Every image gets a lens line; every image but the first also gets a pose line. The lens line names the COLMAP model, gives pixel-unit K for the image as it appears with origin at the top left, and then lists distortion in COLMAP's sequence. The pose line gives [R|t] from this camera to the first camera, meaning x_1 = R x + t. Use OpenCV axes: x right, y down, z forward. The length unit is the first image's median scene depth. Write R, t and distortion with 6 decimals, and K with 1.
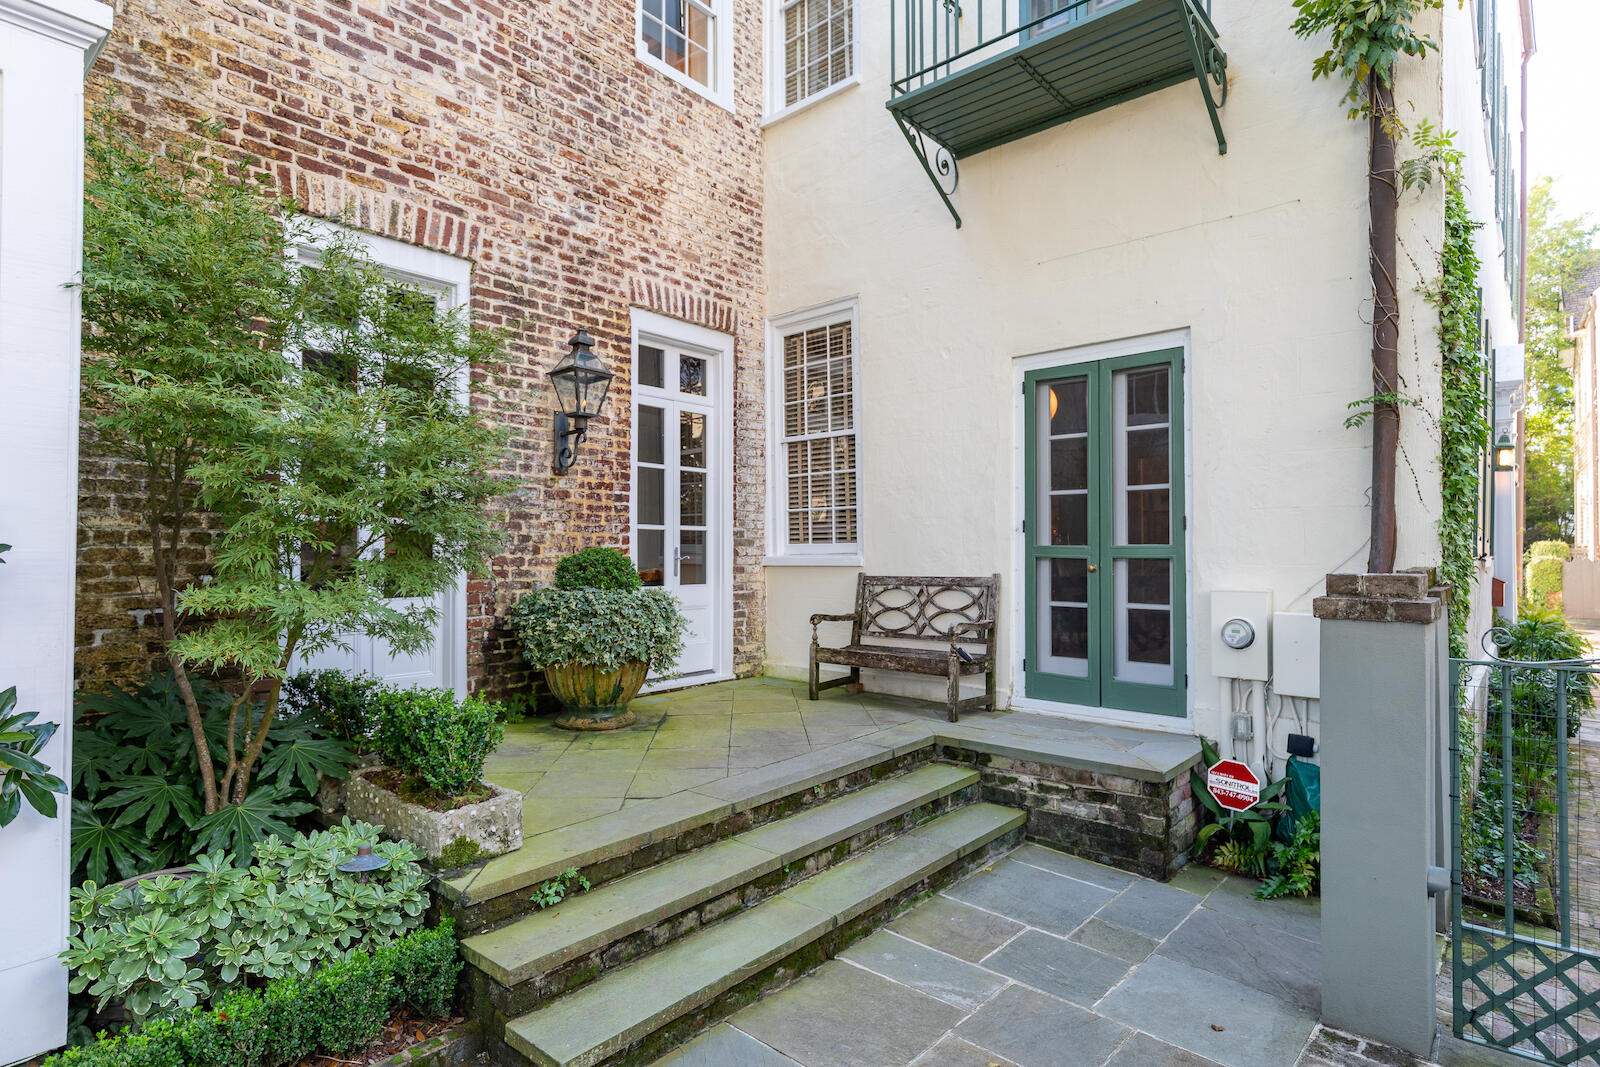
lens RADIAL K [[848.1, 0, 799.0], [0, 848.1, 538.8], [0, 0, 1]] dist [-0.002451, -0.000122]
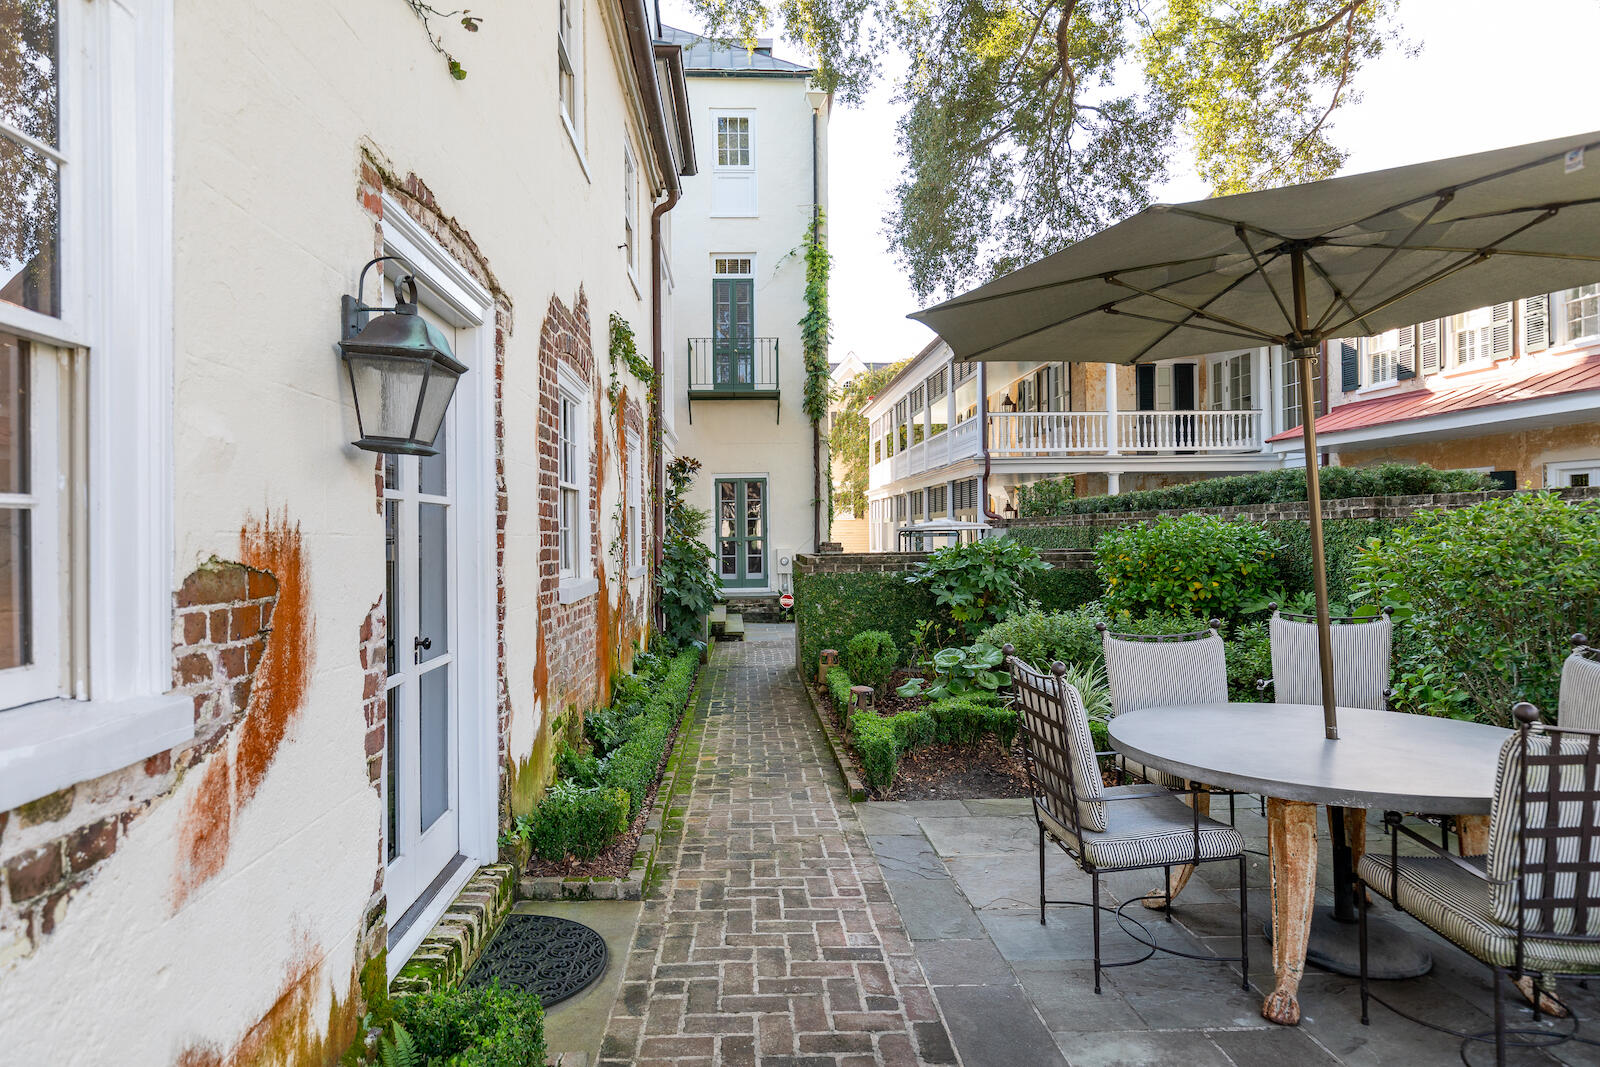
lens RADIAL K [[916.9, 0, 796.6], [0, 916.9, 528.1], [0, 0, 1]] dist [0.000111, 0.000001]
pose [[0.712716, -0.003551, 0.701444, -1.158474], [-0.002439, 0.999969, 0.007541, -0.031060], [-0.701448, -0.007086, 0.712685, -0.965989]]
